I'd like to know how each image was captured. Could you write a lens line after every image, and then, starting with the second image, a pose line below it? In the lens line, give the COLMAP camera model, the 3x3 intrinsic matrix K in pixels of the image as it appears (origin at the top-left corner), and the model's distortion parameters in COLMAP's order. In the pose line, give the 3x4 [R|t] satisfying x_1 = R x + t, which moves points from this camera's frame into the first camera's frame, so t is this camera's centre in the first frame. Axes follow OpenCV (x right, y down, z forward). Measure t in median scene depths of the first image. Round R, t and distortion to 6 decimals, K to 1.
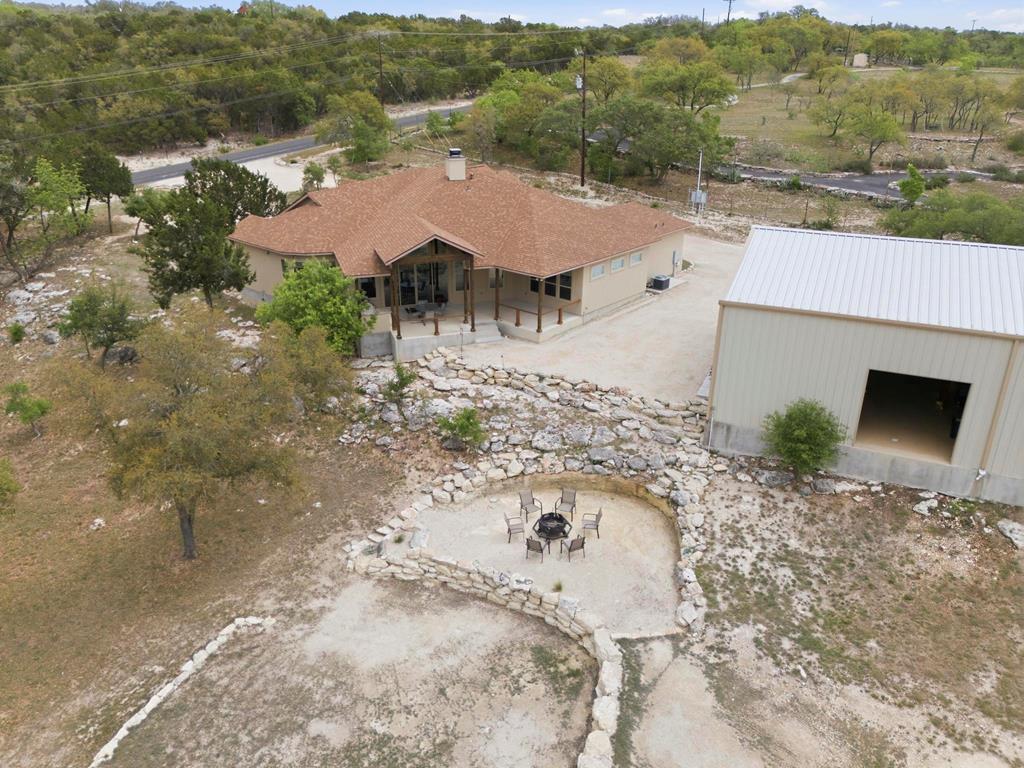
lens RADIAL K [[810.3, 0, 512.0], [0, 810.3, 384.0], [0, 0, 1]] dist [0.078241, -0.050119]
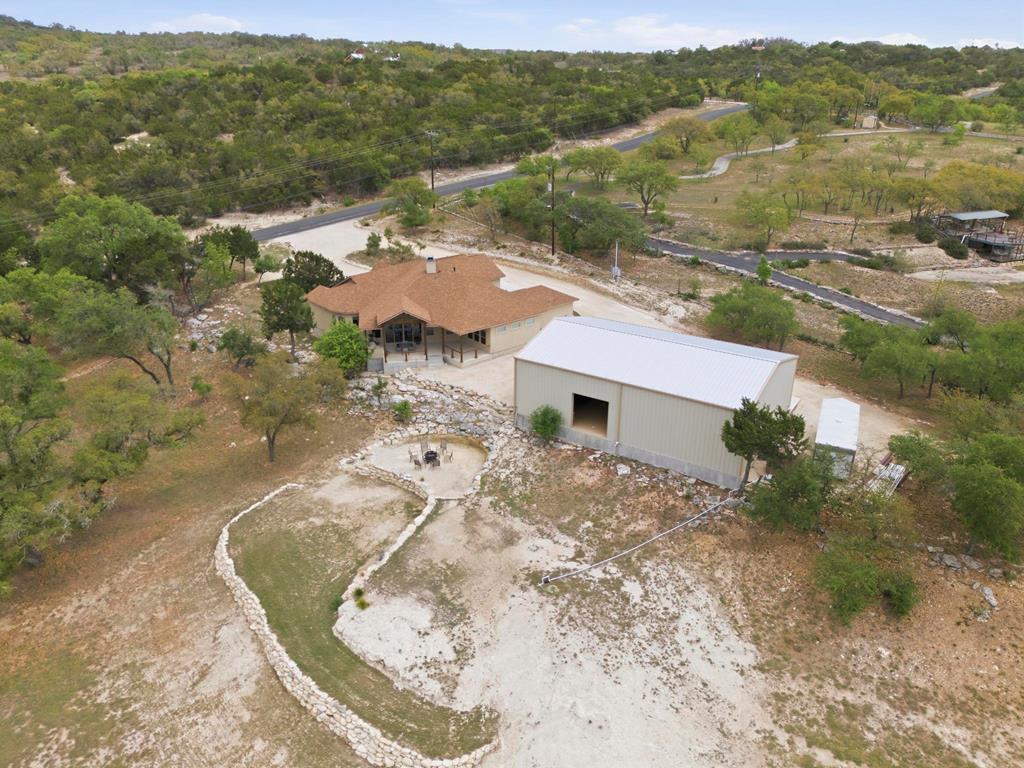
lens RADIAL K [[810.3, 0, 512.0], [0, 810.3, 384.0], [0, 0, 1]] dist [0.078241, -0.050119]
pose [[0.990720, 0.056570, -0.123584, 0.398514], [-0.056265, 0.998398, 0.005958, -0.033814], [0.123723, 0.001051, 0.992316, -0.862370]]
